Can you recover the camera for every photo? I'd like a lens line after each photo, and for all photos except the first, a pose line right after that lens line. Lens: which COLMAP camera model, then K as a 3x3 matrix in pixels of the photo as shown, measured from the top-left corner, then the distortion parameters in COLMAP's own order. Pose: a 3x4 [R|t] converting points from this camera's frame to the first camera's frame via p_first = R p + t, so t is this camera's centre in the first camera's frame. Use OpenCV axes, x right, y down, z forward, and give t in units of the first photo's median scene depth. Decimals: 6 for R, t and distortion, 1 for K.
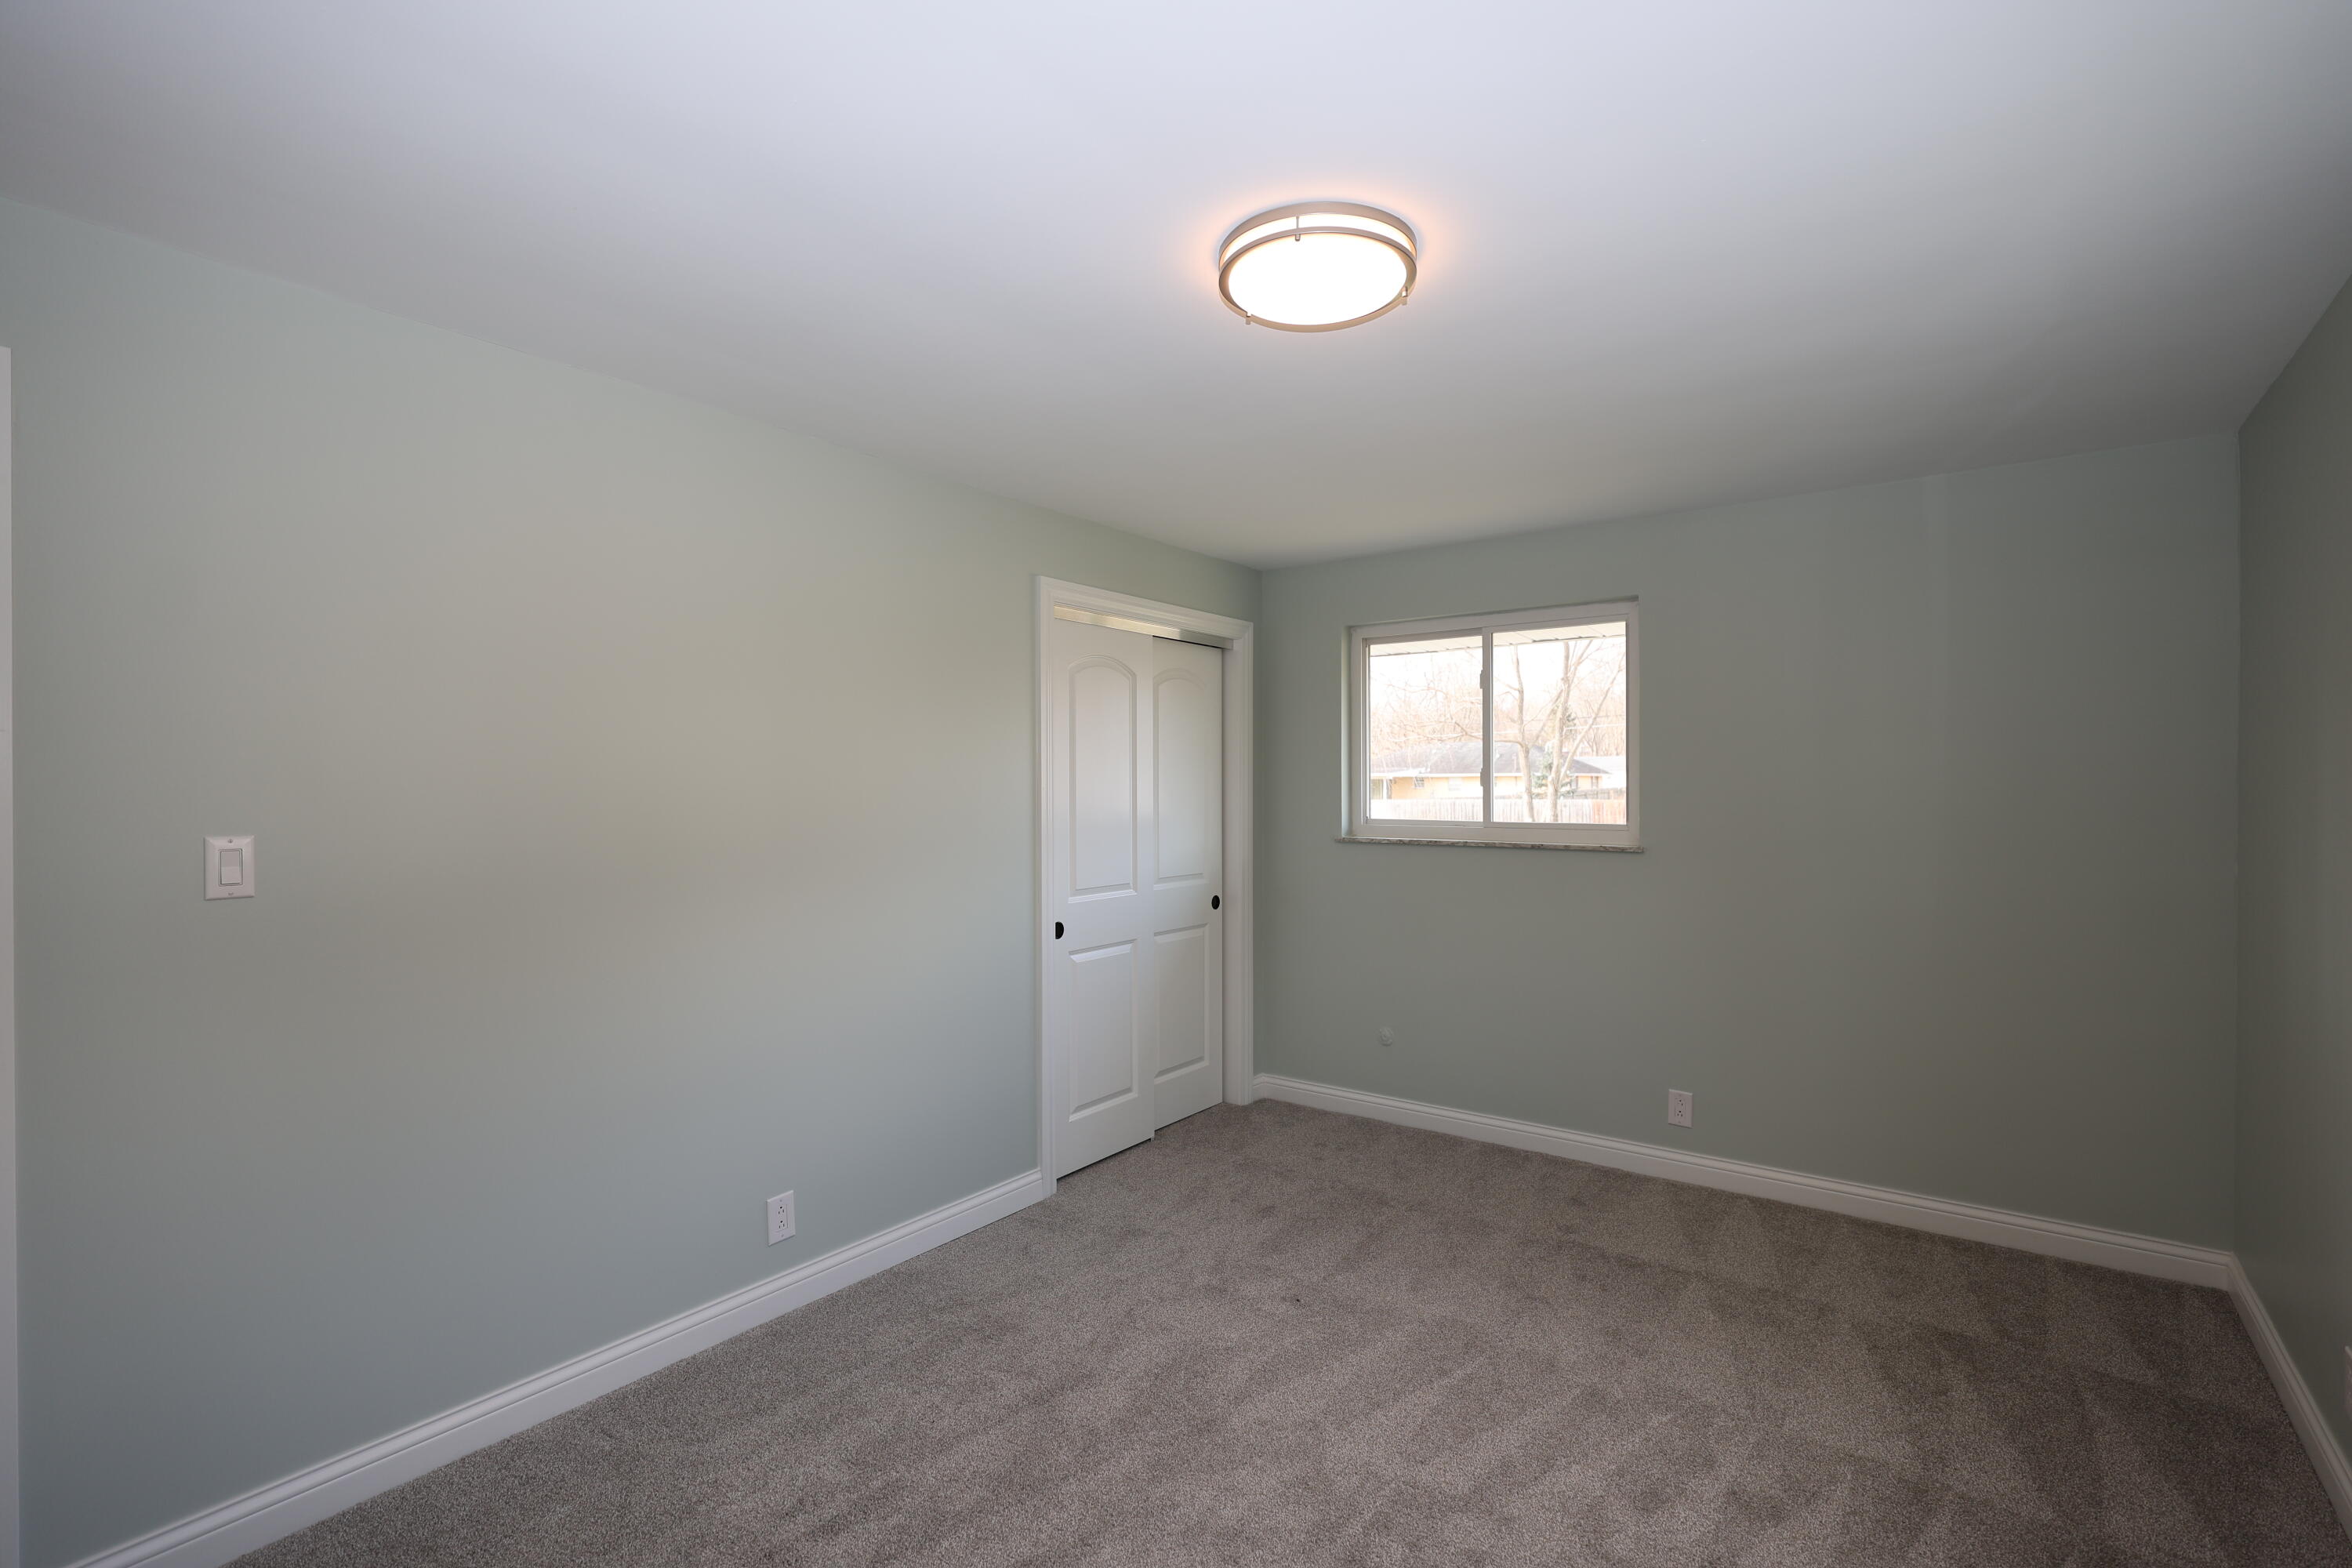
lens RADIAL K [[1069.6, 0, 1176.0], [0, 1069.6, 784.0], [0, 0, 1]] dist [-0.003545, -0.000248]
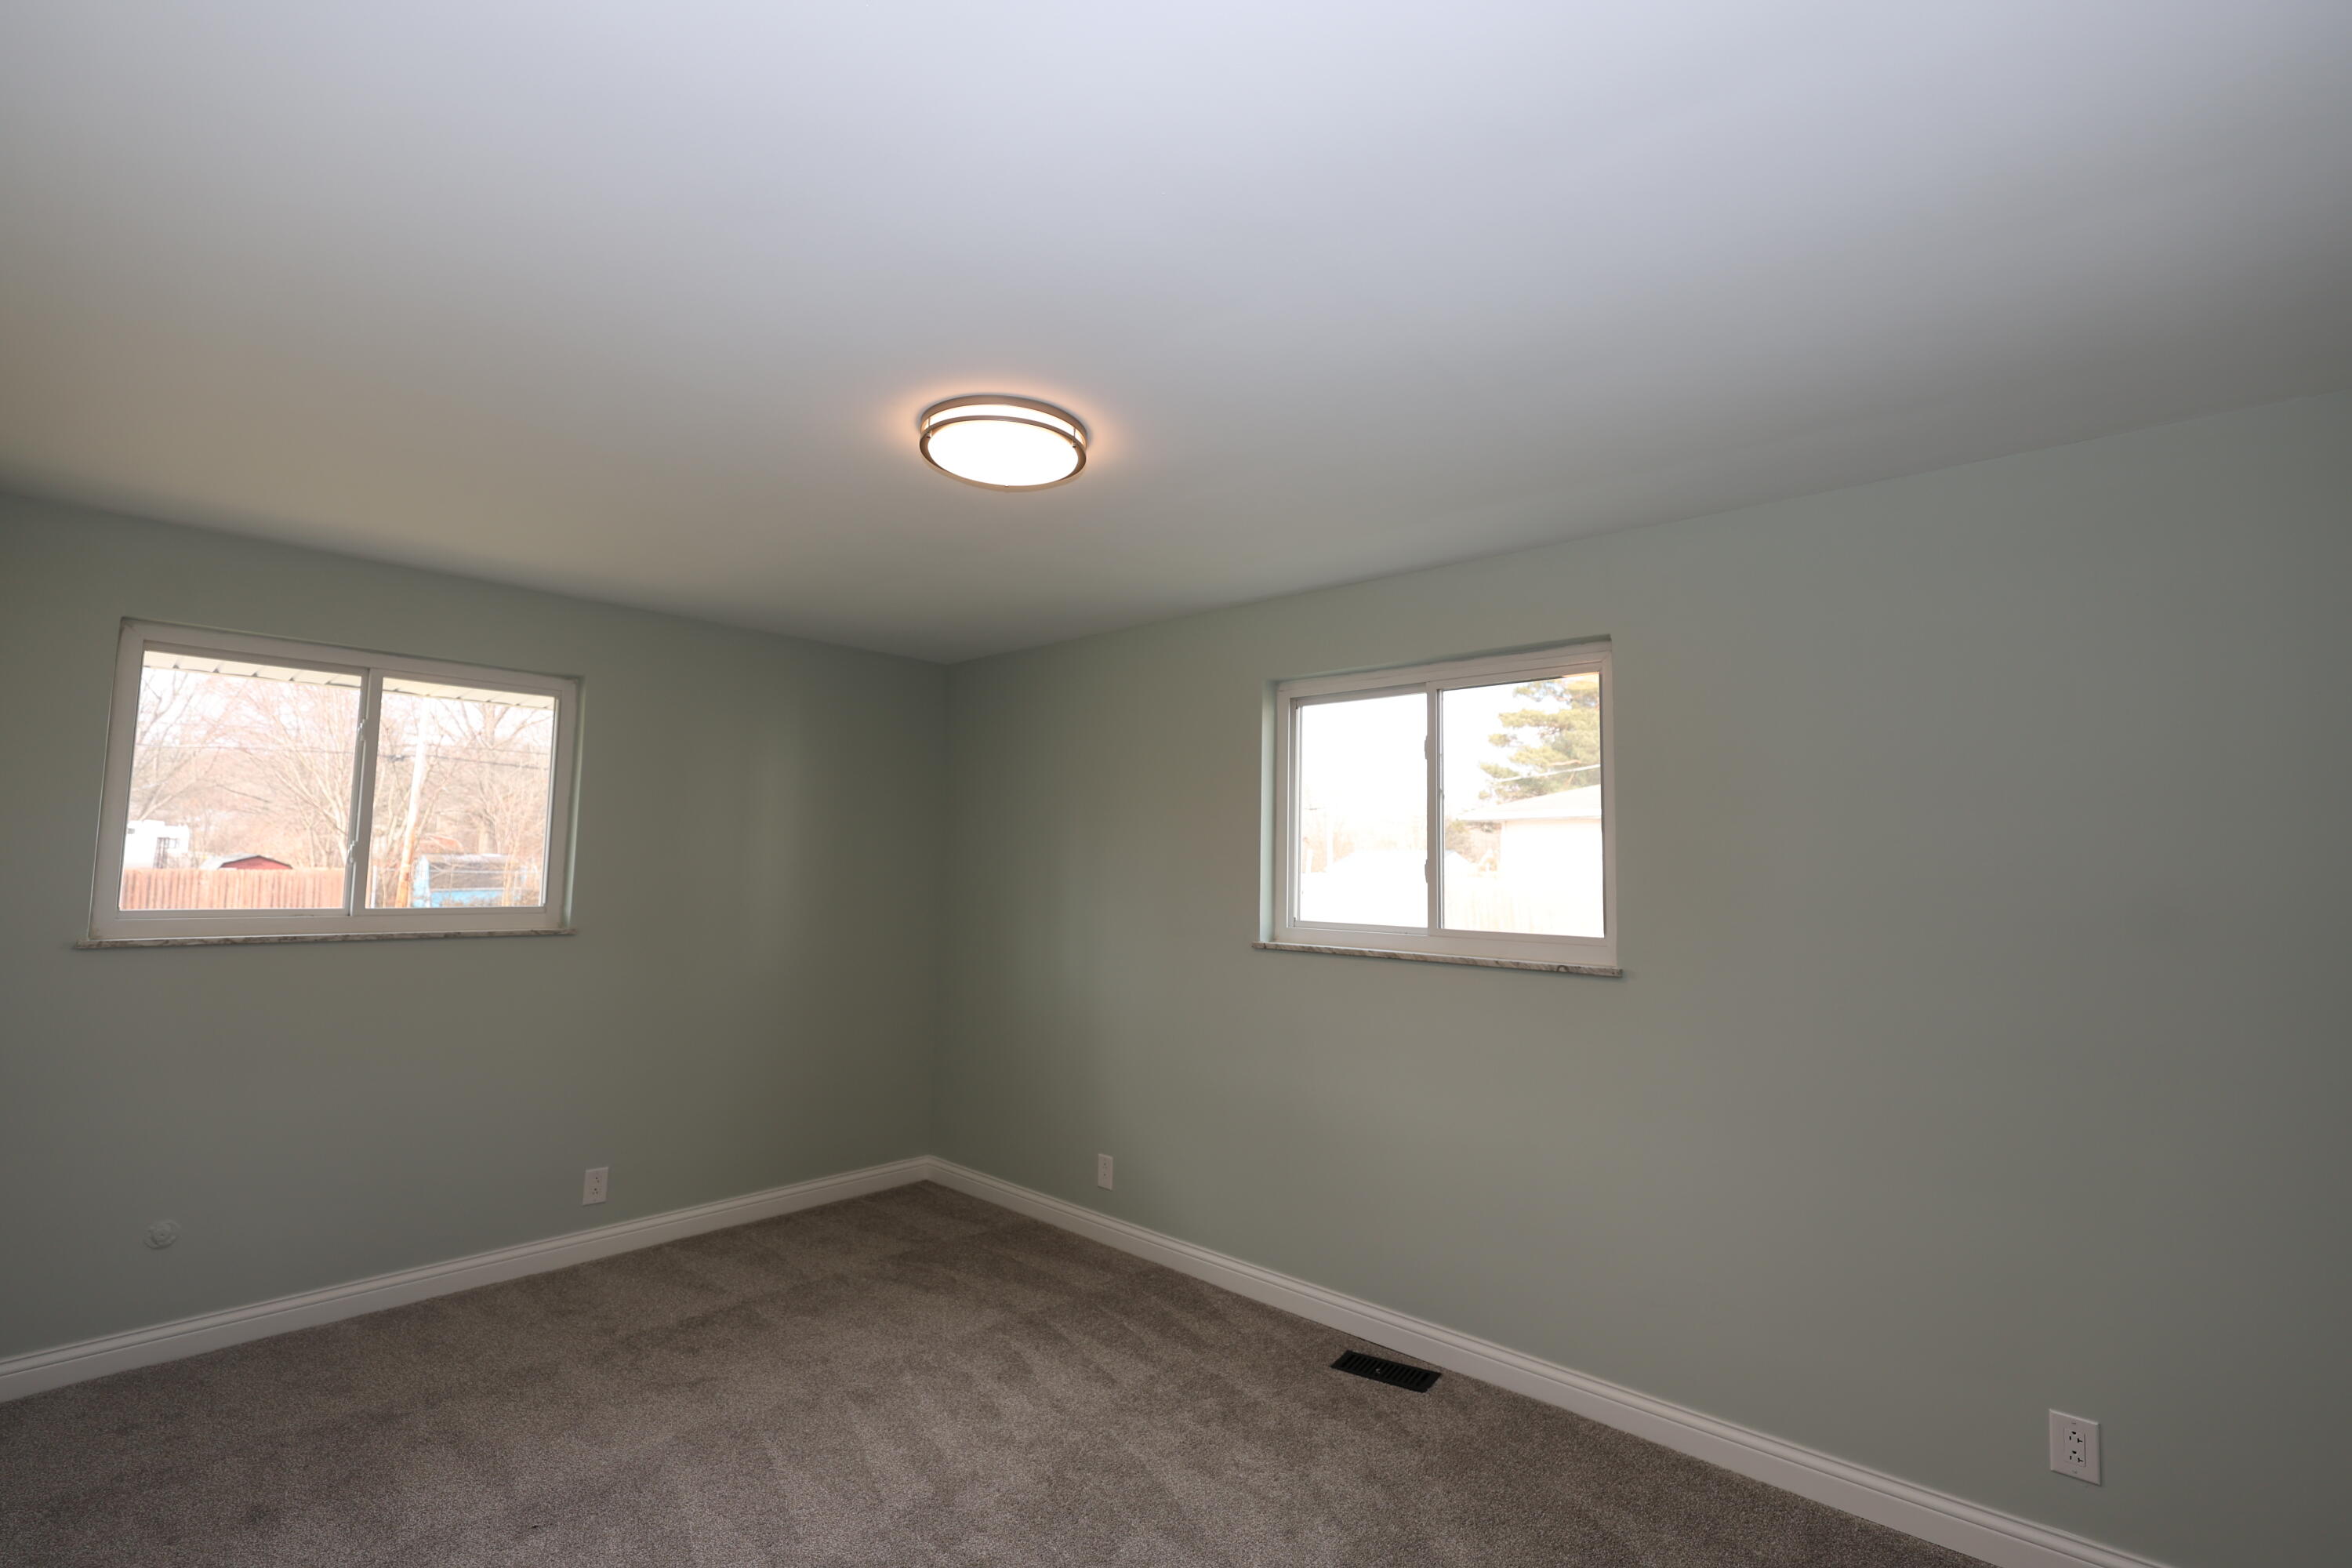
lens RADIAL K [[1069.6, 0, 1176.0], [0, 1069.6, 784.0], [0, 0, 1]] dist [-0.003545, -0.000248]
pose [[0.092030, 0.086491, 0.991993, -0.489443], [-0.014938, 0.996228, -0.085474, 0.001783], [-0.995644, -0.006952, 0.092975, 0.342978]]
